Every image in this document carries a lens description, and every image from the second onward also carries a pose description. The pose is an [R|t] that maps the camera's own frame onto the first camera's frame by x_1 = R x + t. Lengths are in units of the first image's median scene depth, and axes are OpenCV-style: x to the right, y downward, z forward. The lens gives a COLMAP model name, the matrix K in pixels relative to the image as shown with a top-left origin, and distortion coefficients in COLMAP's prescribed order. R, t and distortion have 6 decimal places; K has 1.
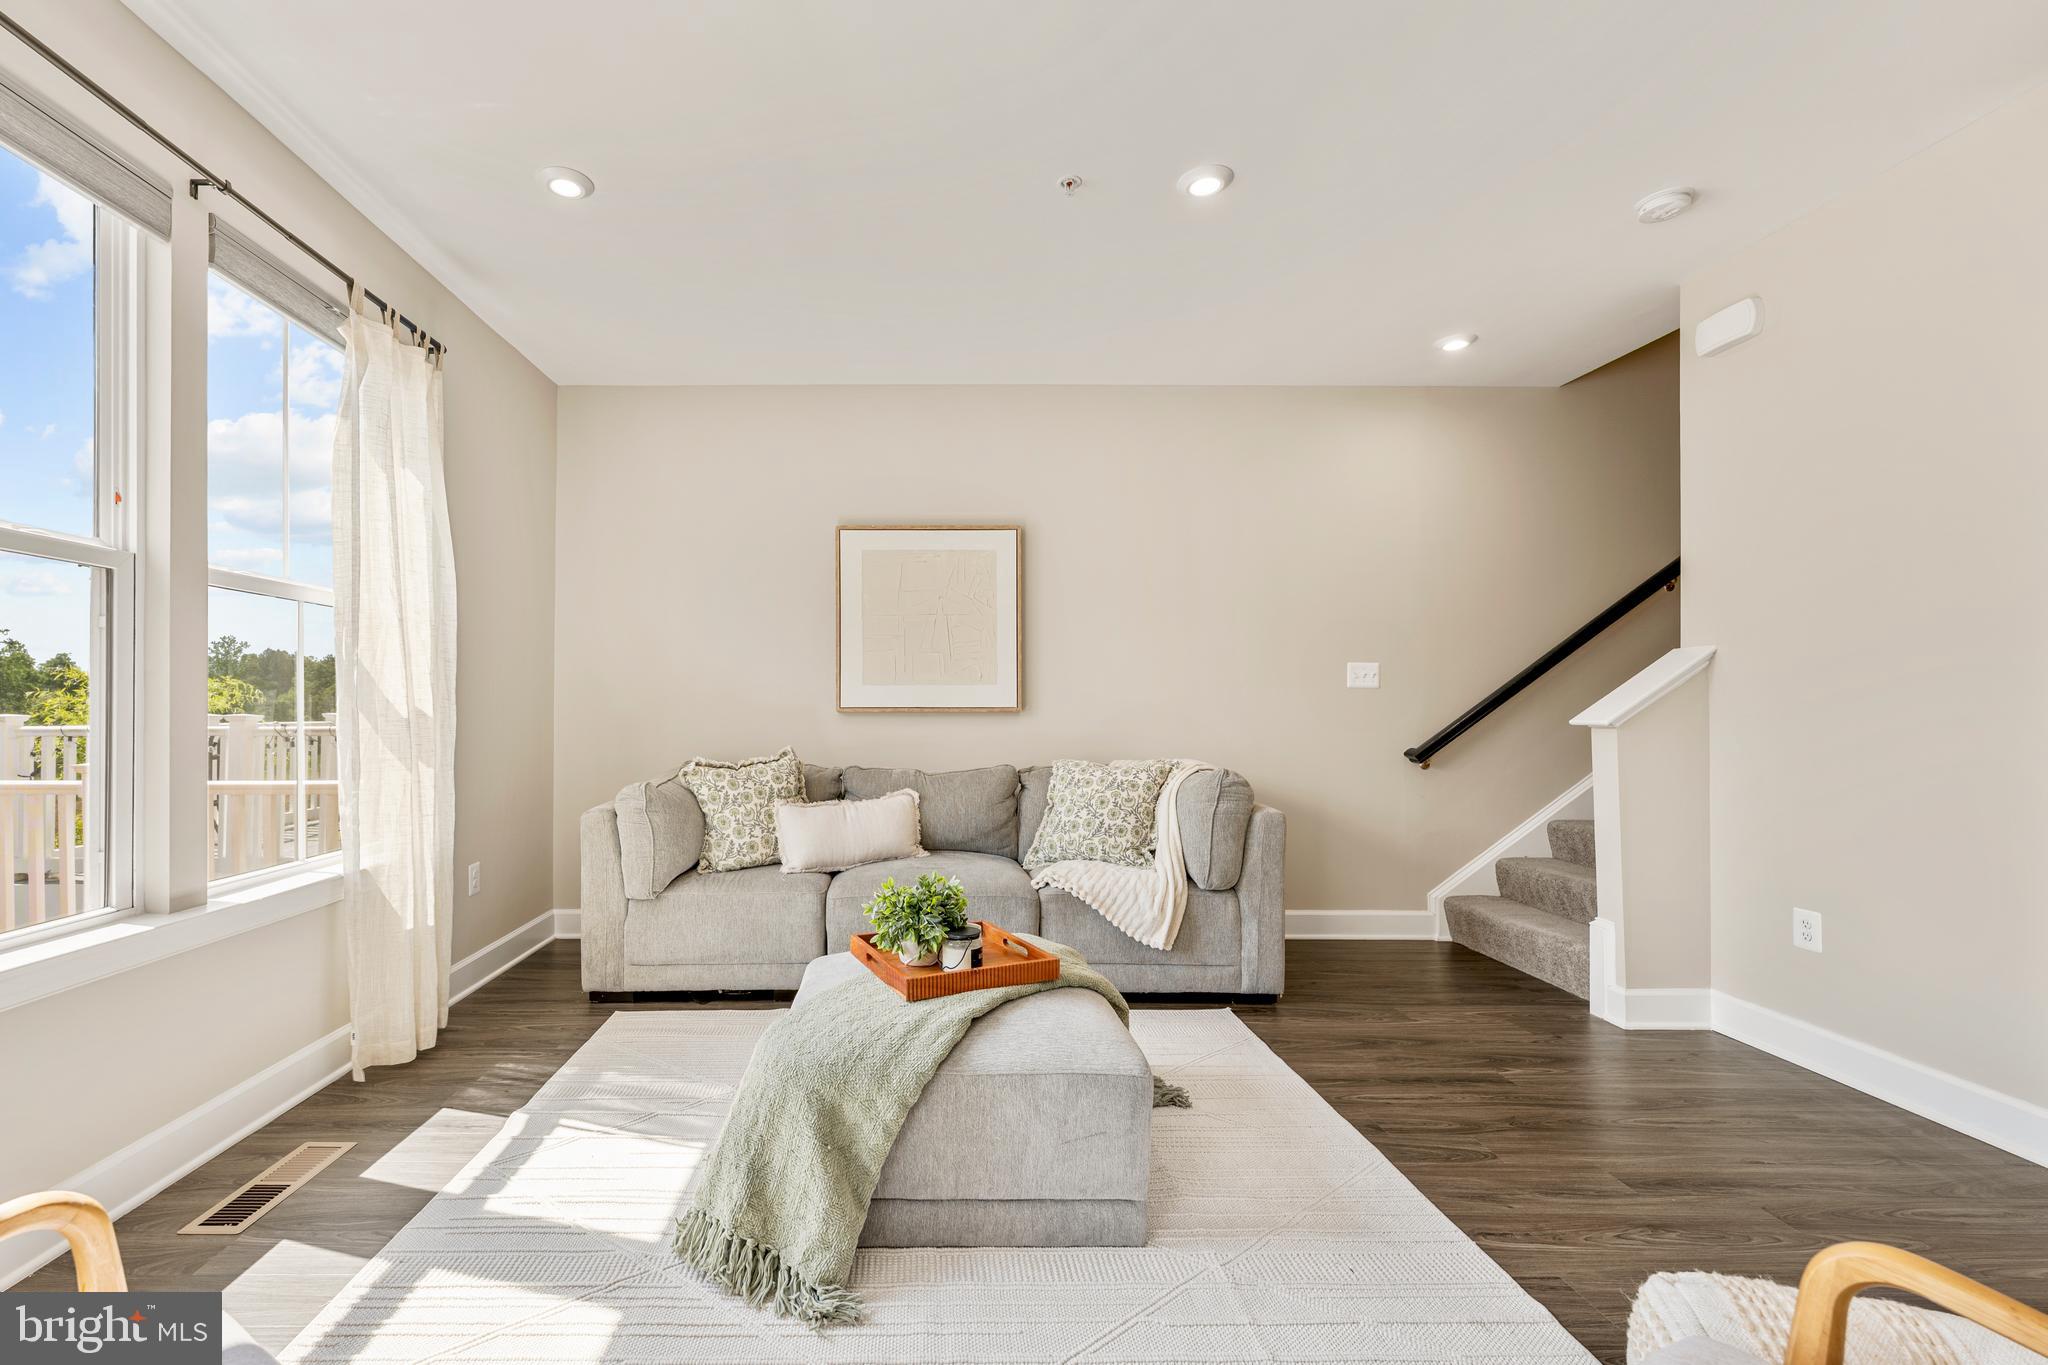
lens RADIAL K [[855.7, 0, 917.8], [0, 855.7, 701.0], [0, 0, 1]] dist [-0.001110, -0.000081]
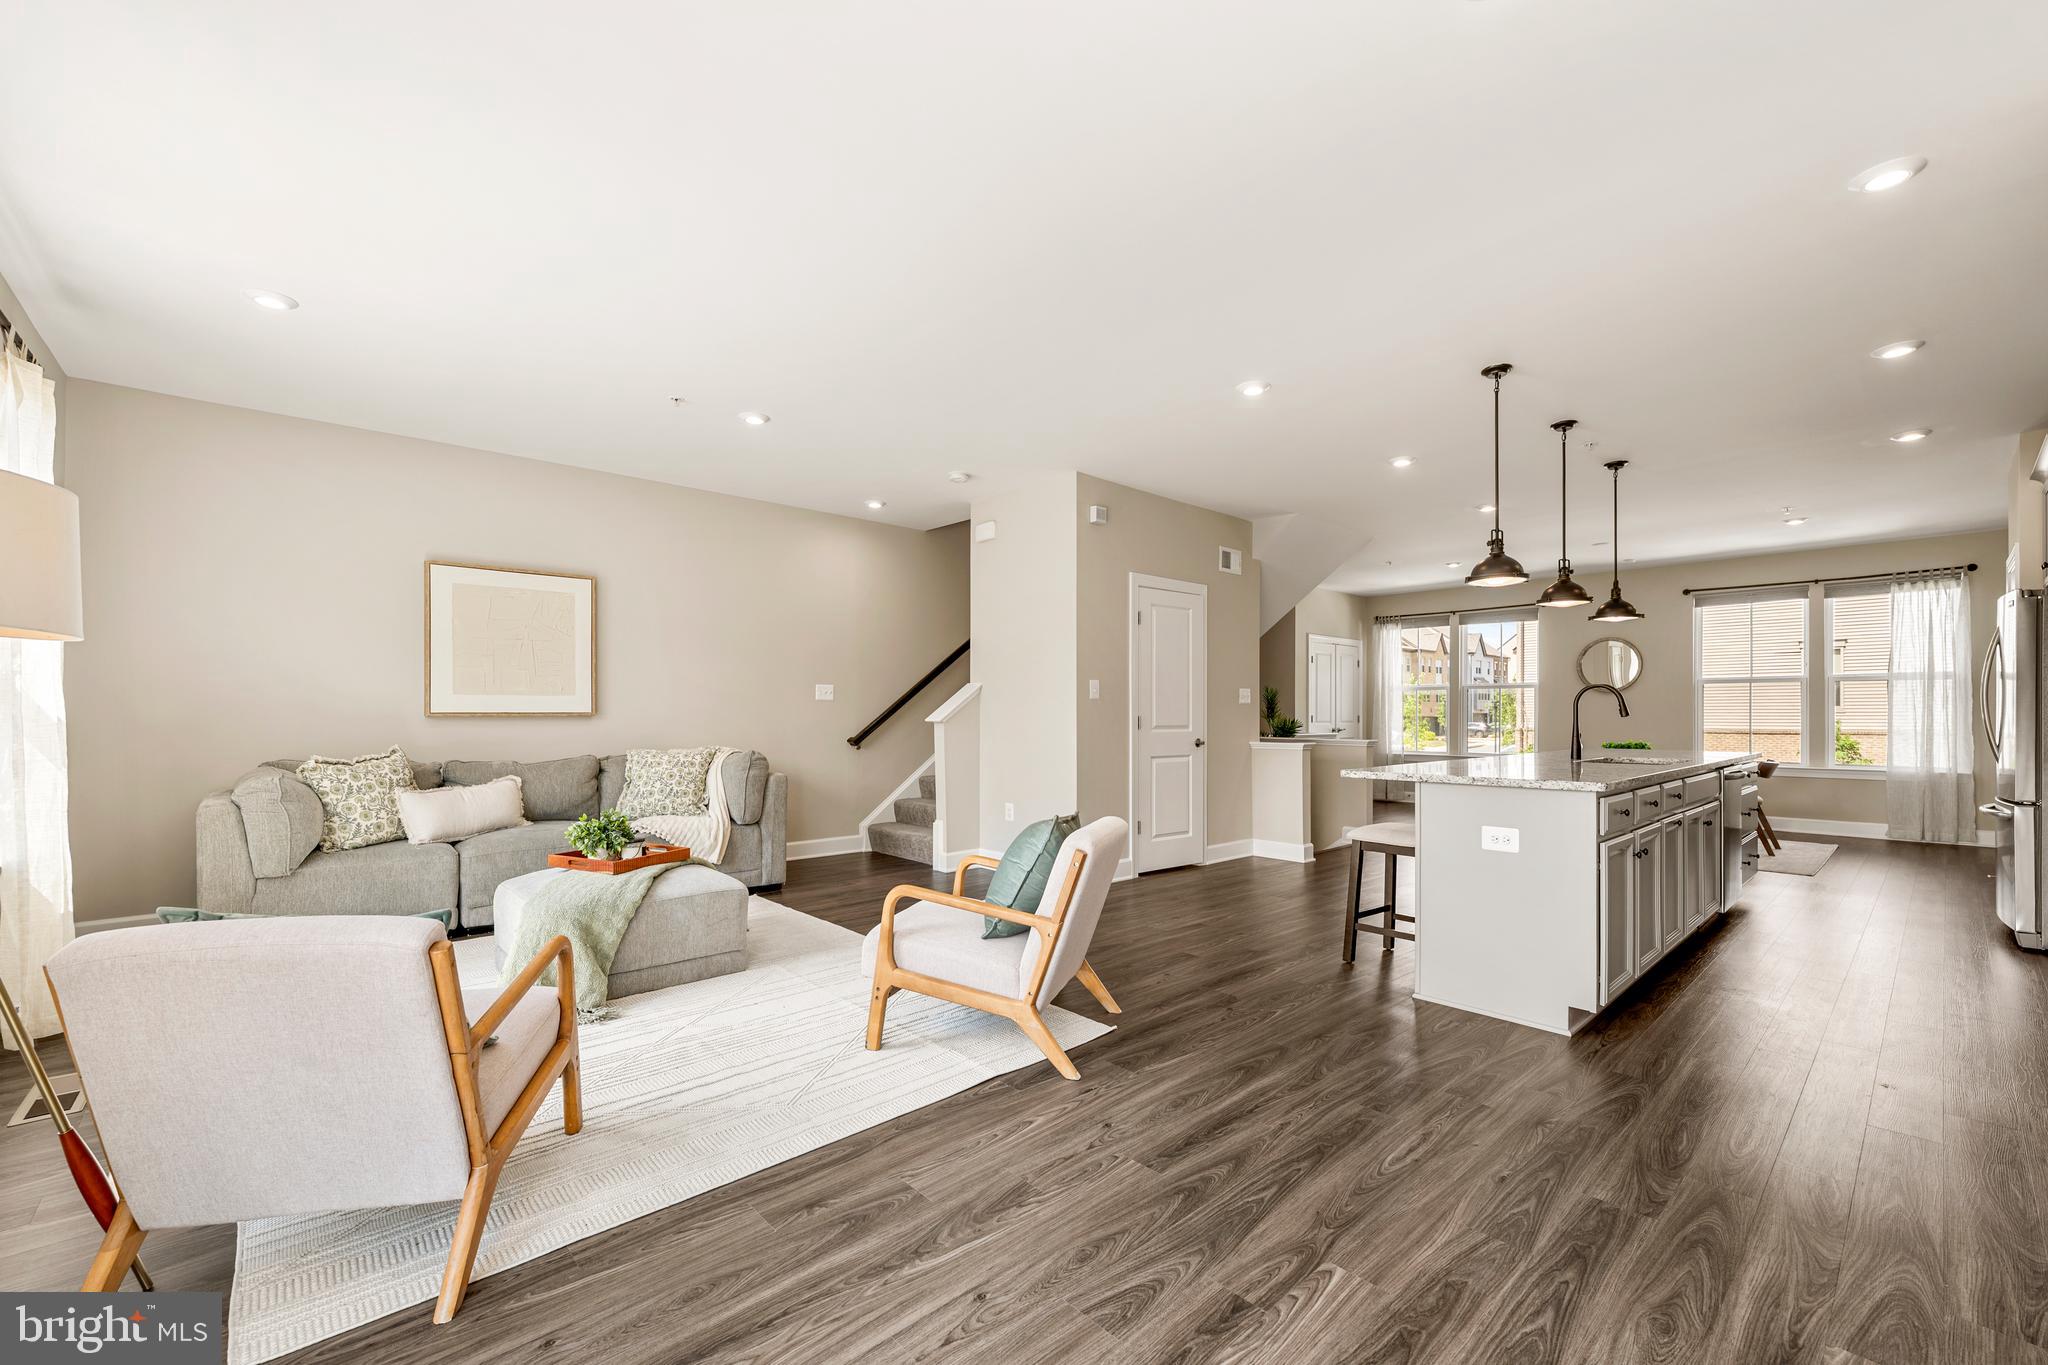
lens RADIAL K [[825.0, 0, 1015.5], [0, 825.0, 710.5], [0, 0, 1]] dist [0.000352, 0.000243]
pose [[0.745055, 0.001211, 0.667001, -0.303487], [-0.004267, 0.999987, 0.002951, -0.003112], [-0.666989, -0.005045, 0.745051, -0.485016]]
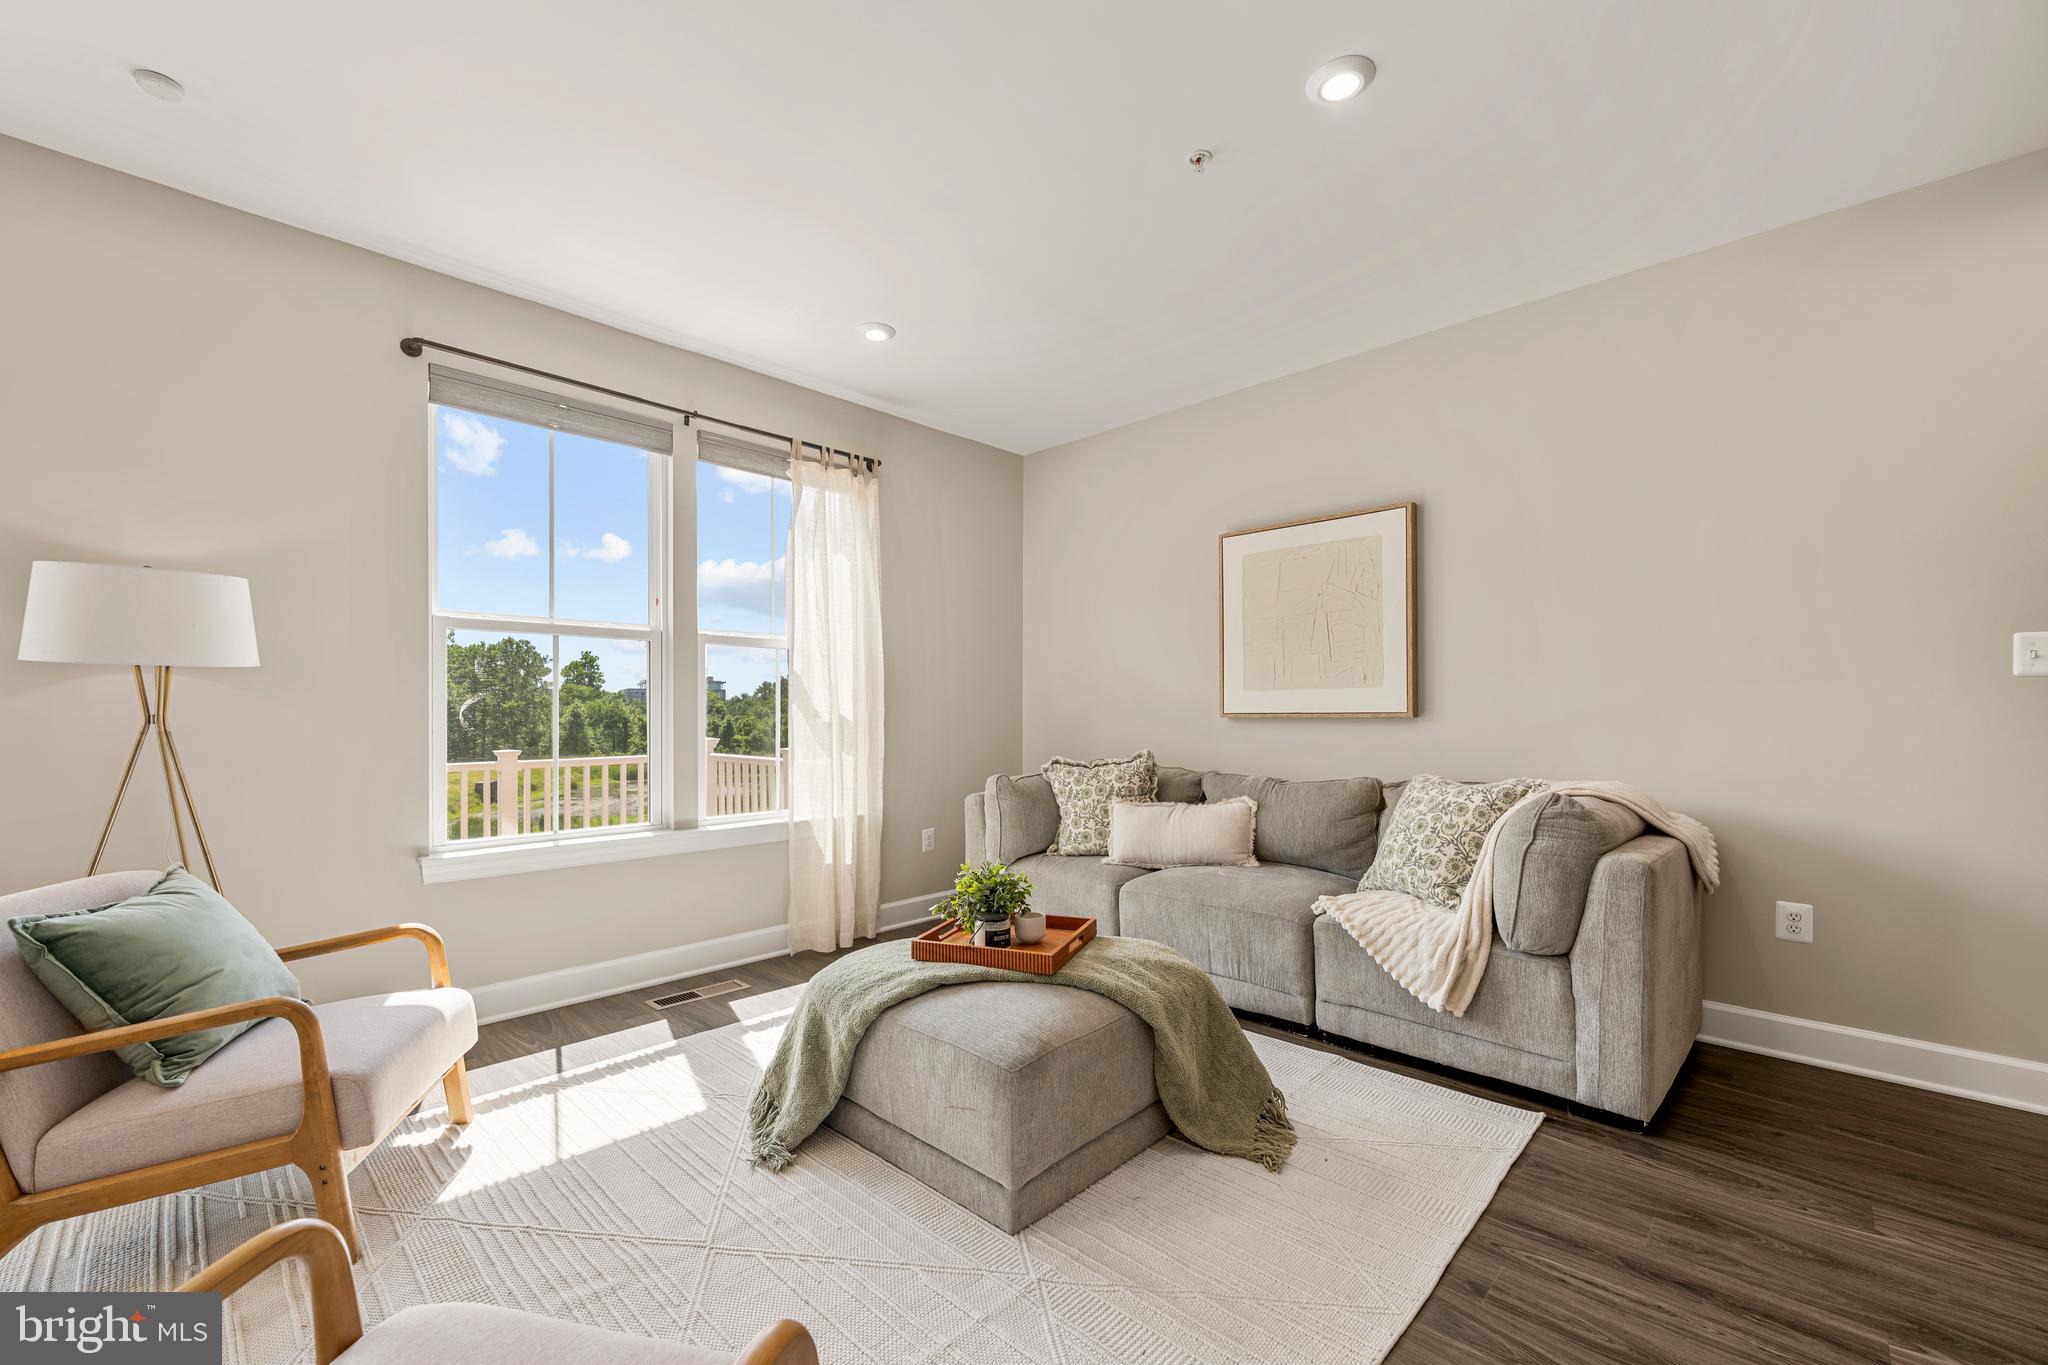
lens RADIAL K [[828.8, 0, 1012.0], [0, 828.8, 710.7], [0, 0, 1]] dist [0.000299, -0.000085]
pose [[0.717218, -0.005883, -0.696824, 0.501281], [0.008847, 0.999961, 0.000664, 0.001983], [0.696793, -0.006640, 0.717242, 0.148692]]
